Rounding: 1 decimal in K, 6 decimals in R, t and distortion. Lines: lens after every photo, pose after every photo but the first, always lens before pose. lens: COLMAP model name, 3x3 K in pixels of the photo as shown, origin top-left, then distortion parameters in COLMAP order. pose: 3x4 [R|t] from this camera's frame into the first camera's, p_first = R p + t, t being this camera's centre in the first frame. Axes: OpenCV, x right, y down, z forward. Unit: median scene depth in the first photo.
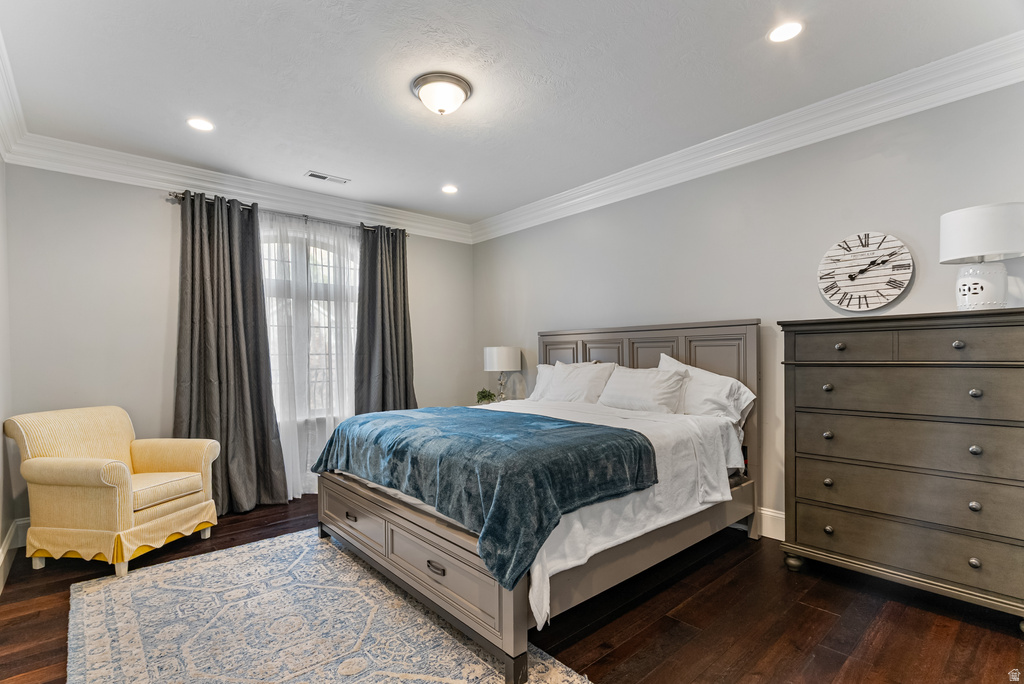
lens RADIAL K [[480.2, 0, 510.8], [0, 480.2, 352.9], [0, 0, 1]] dist [-0.010838, 0.003186]
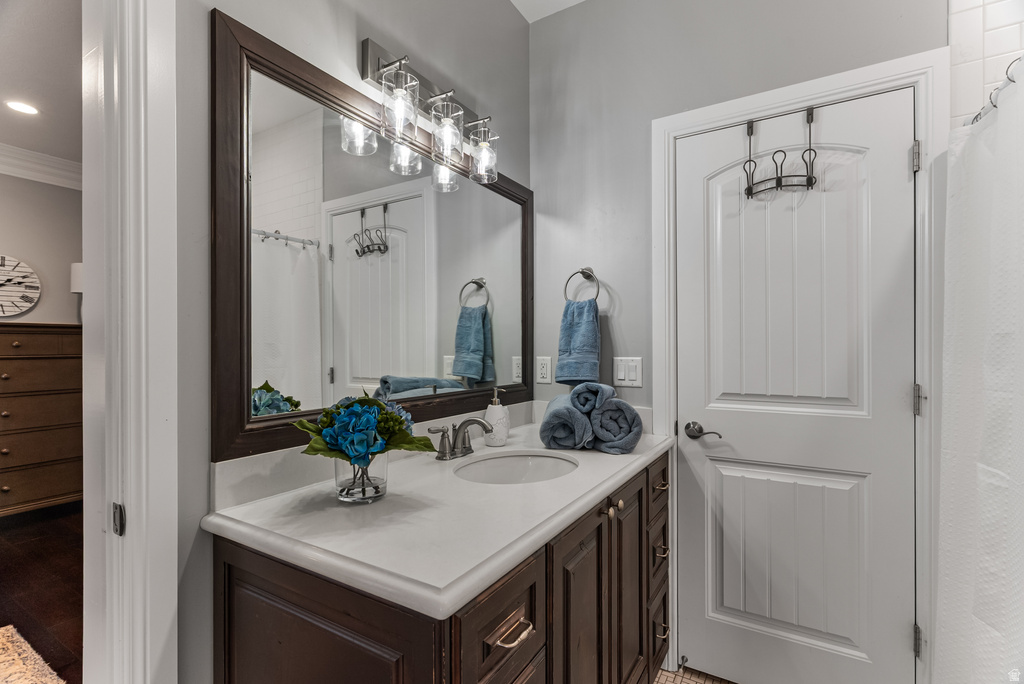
lens RADIAL K [[480.2, 0, 510.6], [0, 480.2, 345.7], [0, 0, 1]] dist [-0.010838, 0.003186]
pose [[-0.303048, 0.013168, 0.952884, -0.906919], [0.008356, 0.999903, -0.011160, 0.015531], [-0.952939, 0.004580, -0.303128, 0.095291]]
